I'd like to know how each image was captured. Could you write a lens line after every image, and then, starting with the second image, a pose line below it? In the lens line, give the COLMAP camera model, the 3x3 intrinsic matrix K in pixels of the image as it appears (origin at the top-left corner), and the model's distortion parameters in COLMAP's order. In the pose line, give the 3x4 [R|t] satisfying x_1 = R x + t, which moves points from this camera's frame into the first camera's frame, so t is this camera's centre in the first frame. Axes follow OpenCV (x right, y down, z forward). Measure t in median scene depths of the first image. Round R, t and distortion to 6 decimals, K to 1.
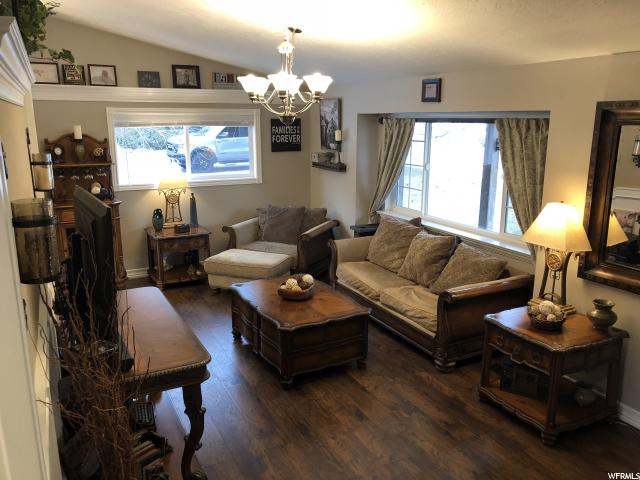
lens RADIAL K [[522.9, 0, 323.9], [0, 522.9, 240.3], [0, 0, 1]] dist [0.038524, -0.046925]
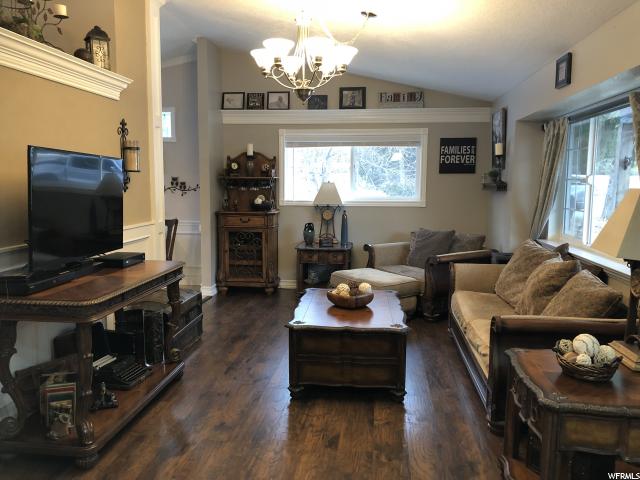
lens RADIAL K [[522.9, 0, 323.9], [0, 522.9, 240.3], [0, 0, 1]] dist [0.038524, -0.046925]
pose [[0.832417, 0.066263, -0.550174, 0.286971], [-0.131510, 0.988084, -0.079971, 0.055013], [0.538319, 0.138923, 0.831212, 0.165374]]
